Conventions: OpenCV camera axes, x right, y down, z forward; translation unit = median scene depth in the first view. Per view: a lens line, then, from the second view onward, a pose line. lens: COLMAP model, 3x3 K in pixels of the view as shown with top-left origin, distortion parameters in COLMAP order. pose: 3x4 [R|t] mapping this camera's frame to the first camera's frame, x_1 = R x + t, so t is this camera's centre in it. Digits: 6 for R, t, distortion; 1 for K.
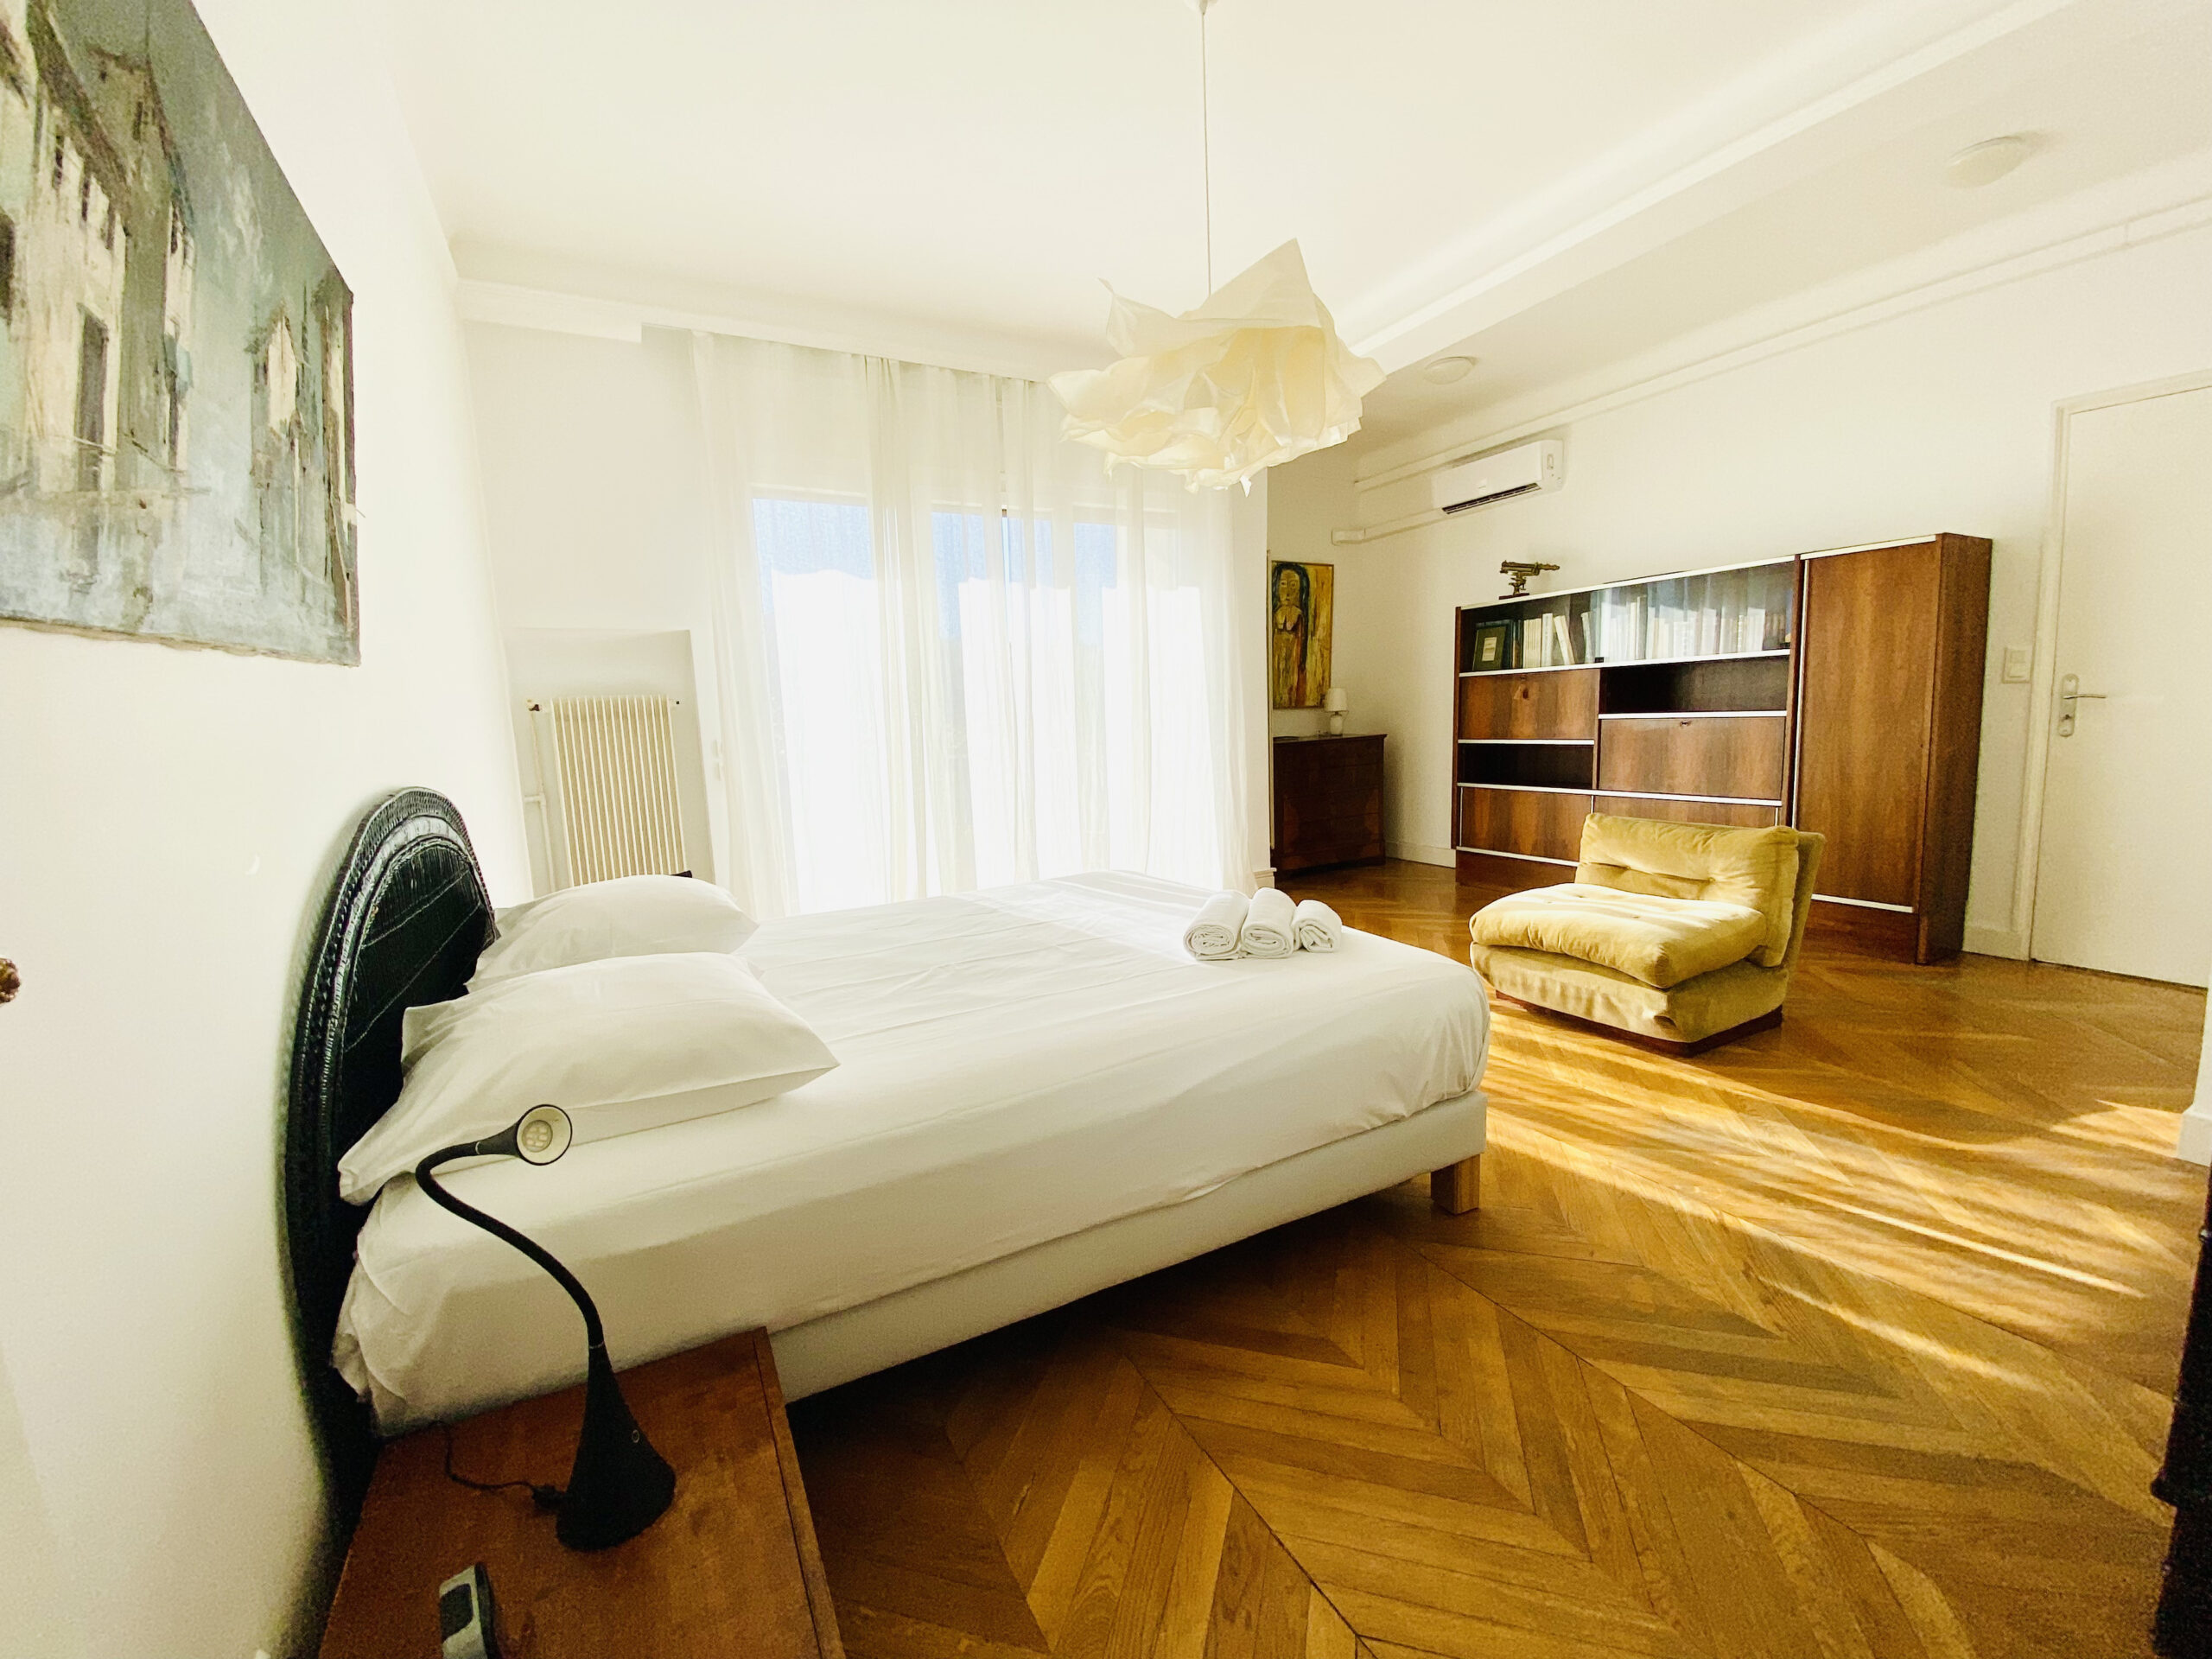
lens RADIAL K [[933.6, 0, 1106.0], [0, 933.6, 829.5], [0, 0, 1]] dist [0.025135, -0.022652]
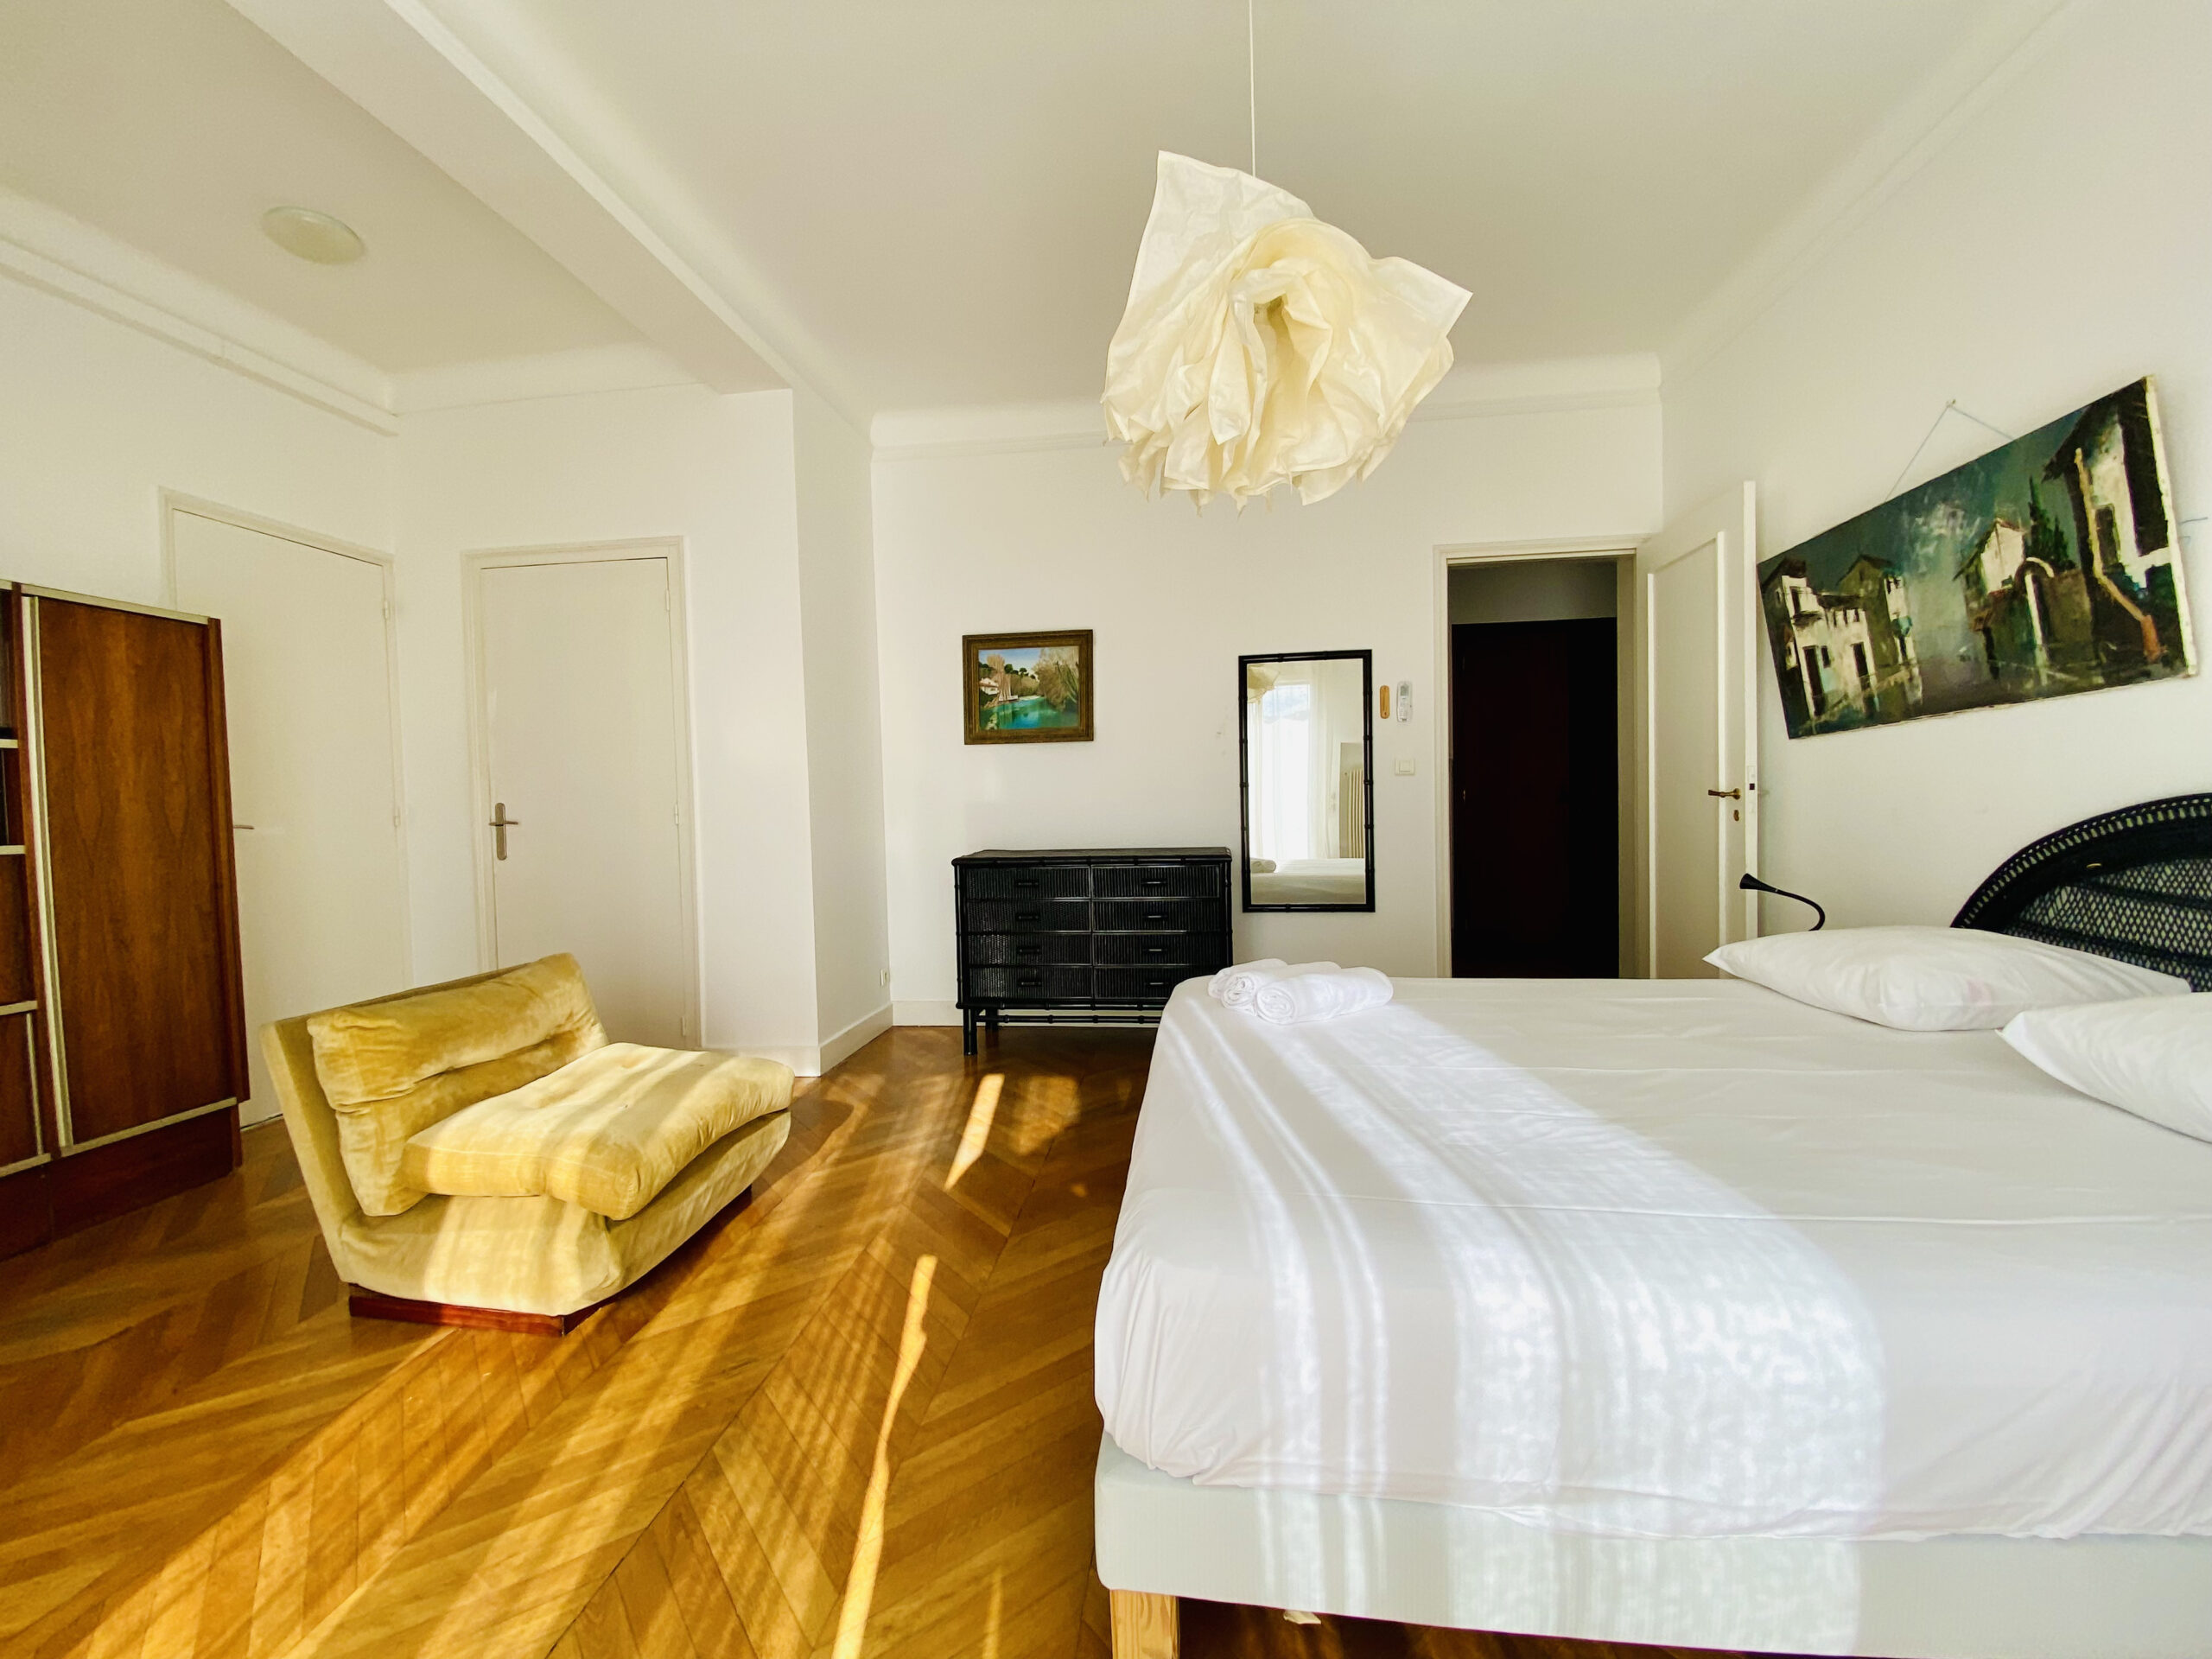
lens RADIAL K [[884.5, 0, 1098.1], [0, 884.5, 828.3], [0, 0, 1]] dist [0.015469, -0.019024]
pose [[-0.809137, 0.046656, 0.585764, -0.159633], [0.131374, 0.985974, 0.102939, -0.137521], [-0.572746, 0.160246, -0.803918, 1.381833]]
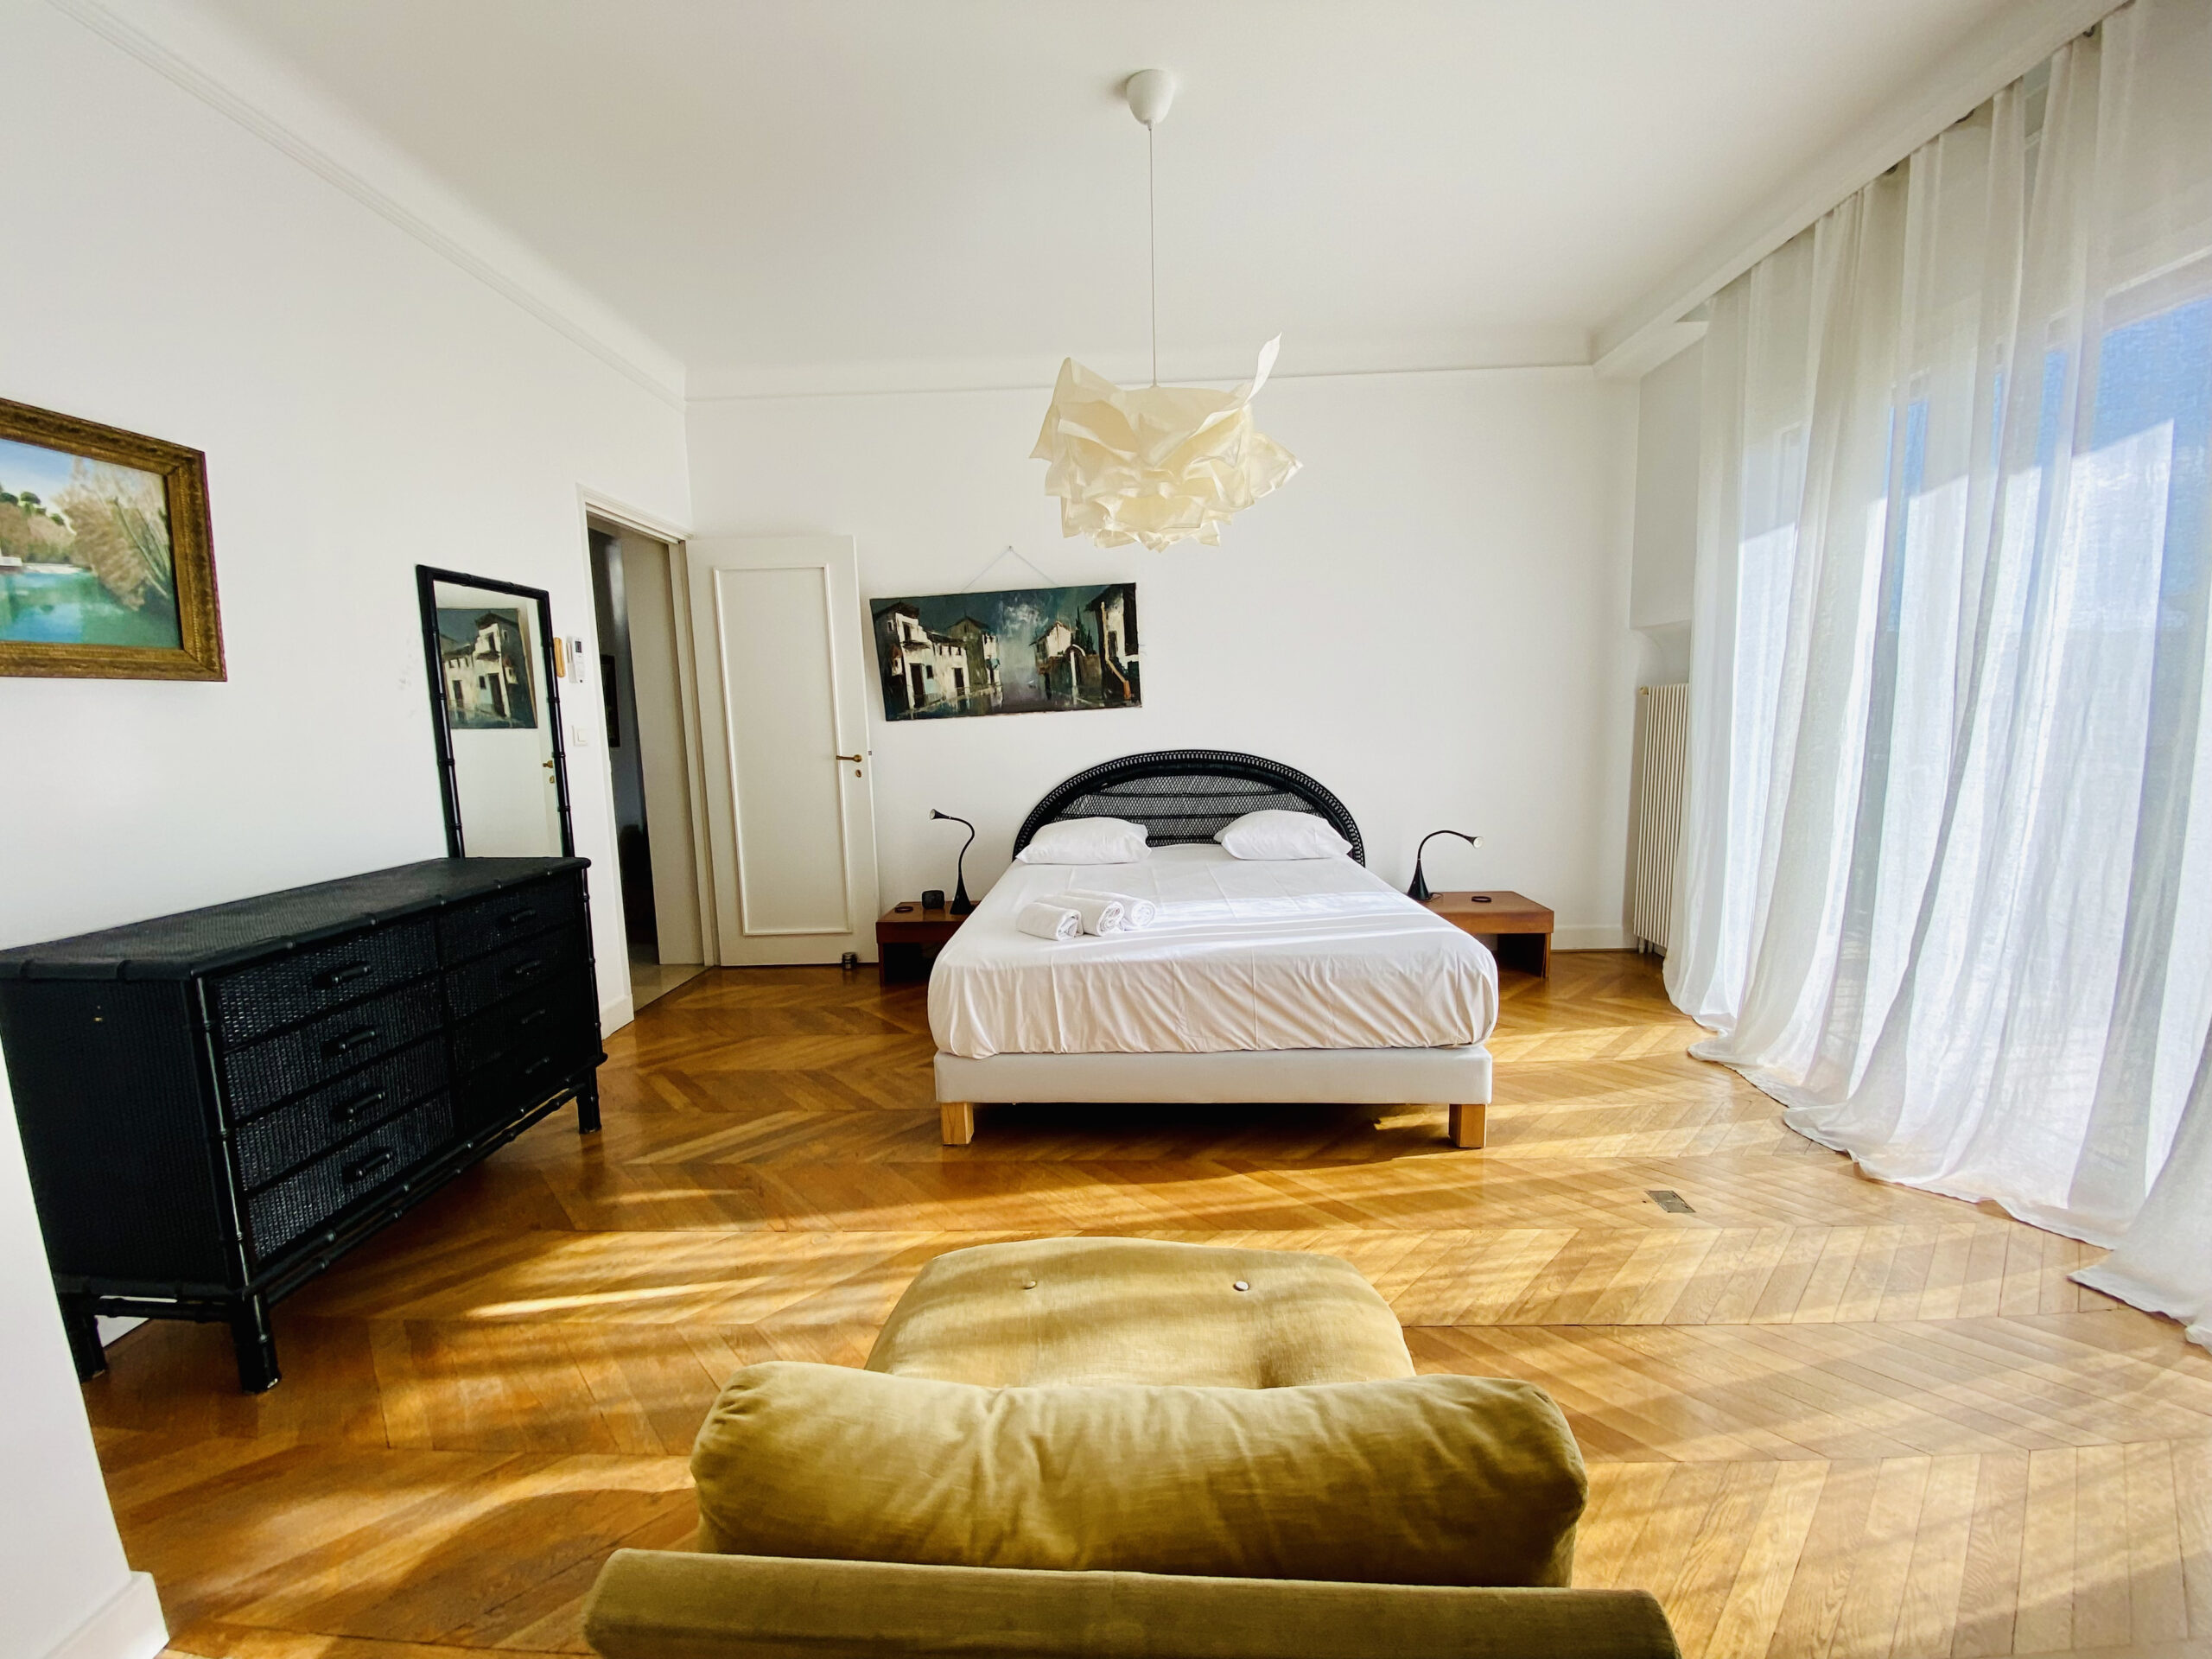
lens RADIAL K [[884.5, 0, 1098.1], [0, 884.5, 828.3], [0, 0, 1]] dist [0.015469, -0.019024]
pose [[-0.508683, 0.164141, -0.845162, 0.876468], [-0.061356, 0.972251, 0.225753, -0.214117], [0.858765, 0.166693, -0.484496, 1.194278]]
